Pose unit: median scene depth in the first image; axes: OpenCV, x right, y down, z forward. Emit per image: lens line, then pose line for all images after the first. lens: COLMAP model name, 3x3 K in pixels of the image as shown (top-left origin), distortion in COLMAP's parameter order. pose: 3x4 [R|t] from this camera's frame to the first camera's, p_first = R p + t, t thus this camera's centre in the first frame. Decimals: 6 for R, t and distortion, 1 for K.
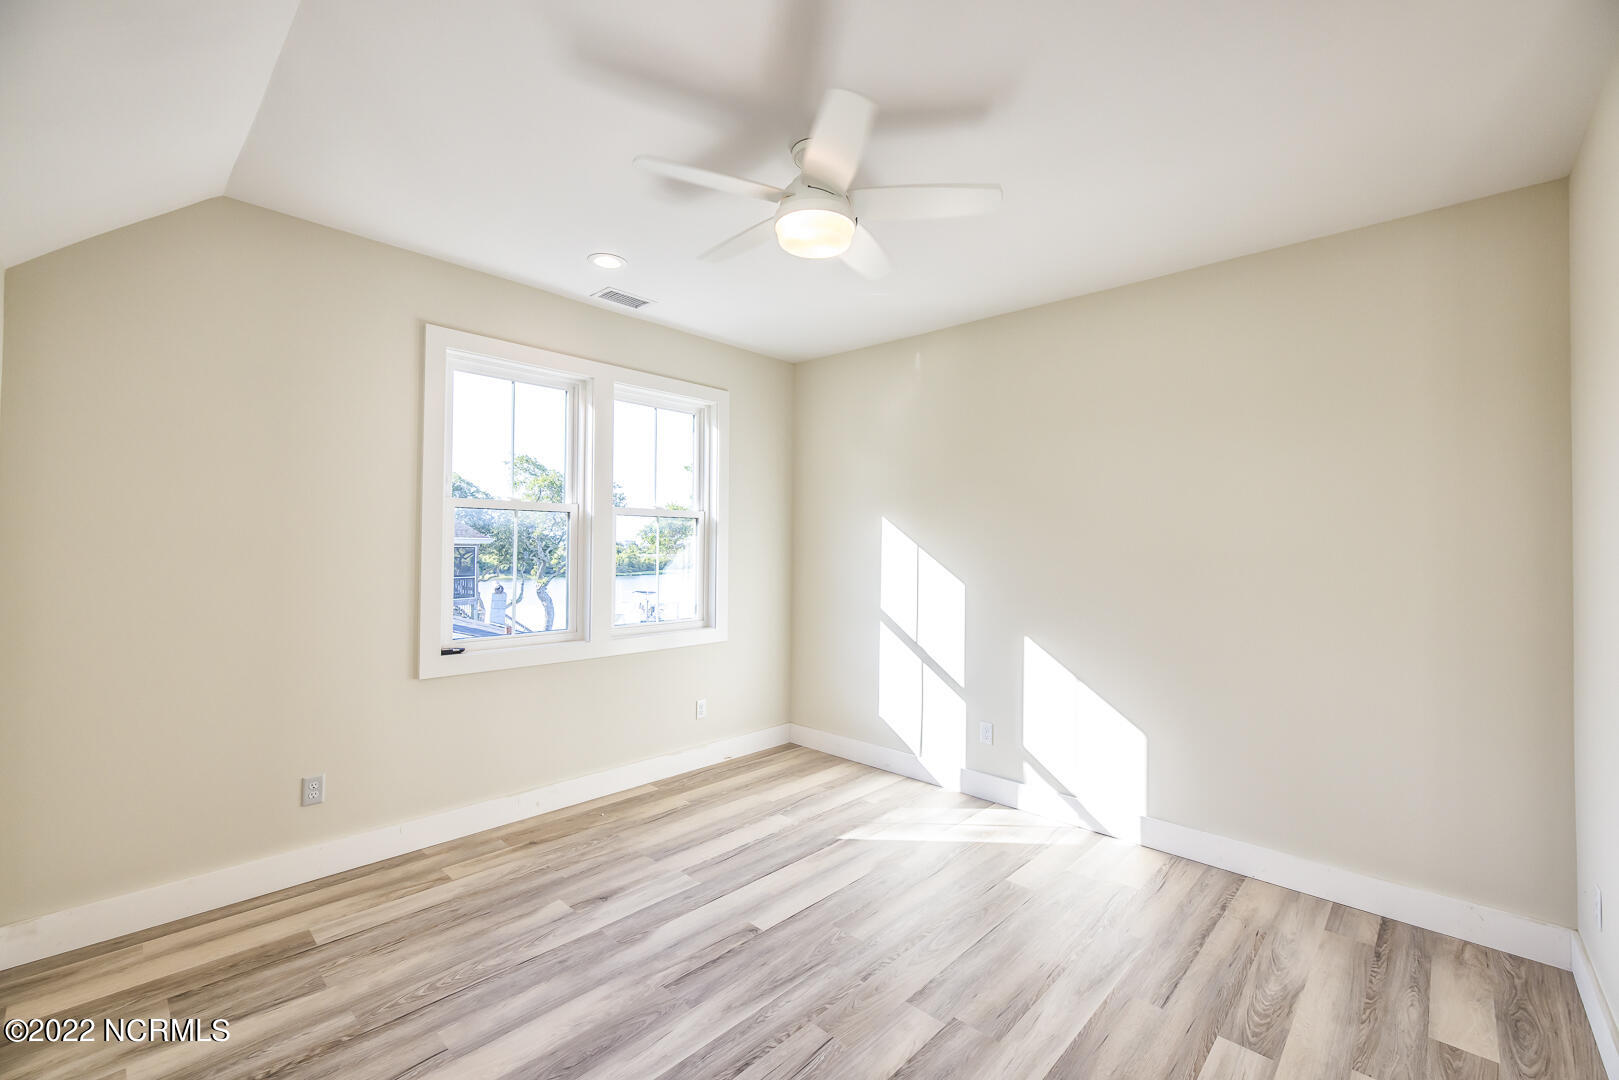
lens RADIAL K [[686.5, 0, 811.1], [0, 686.5, 540.6], [0, 0, 1]] dist [0.001310, -0.000116]
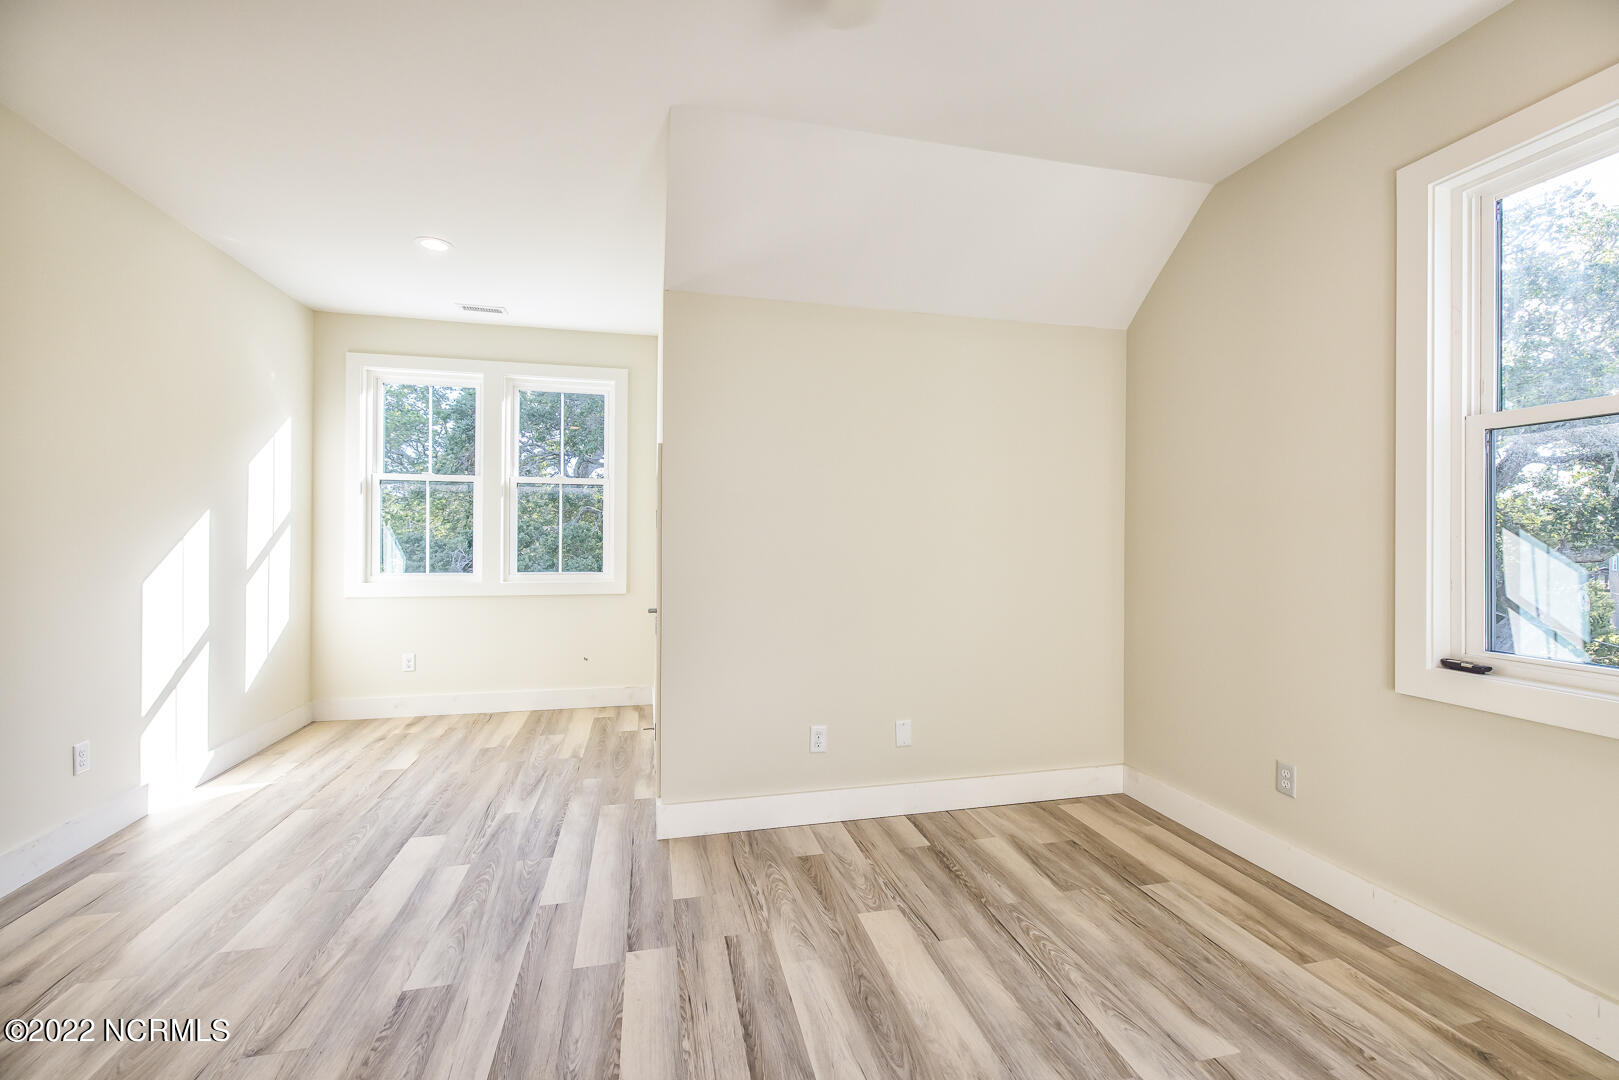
lens RADIAL K [[686.5, 0, 817.8], [0, 686.5, 535.6], [0, 0, 1]] dist [0.001310, -0.000116]
pose [[-0.555716, -0.016043, -0.831217, 0.407674], [-0.005715, 0.999864, -0.015478, 0.075867], [0.831352, -0.003851, -0.555732, 1.138109]]
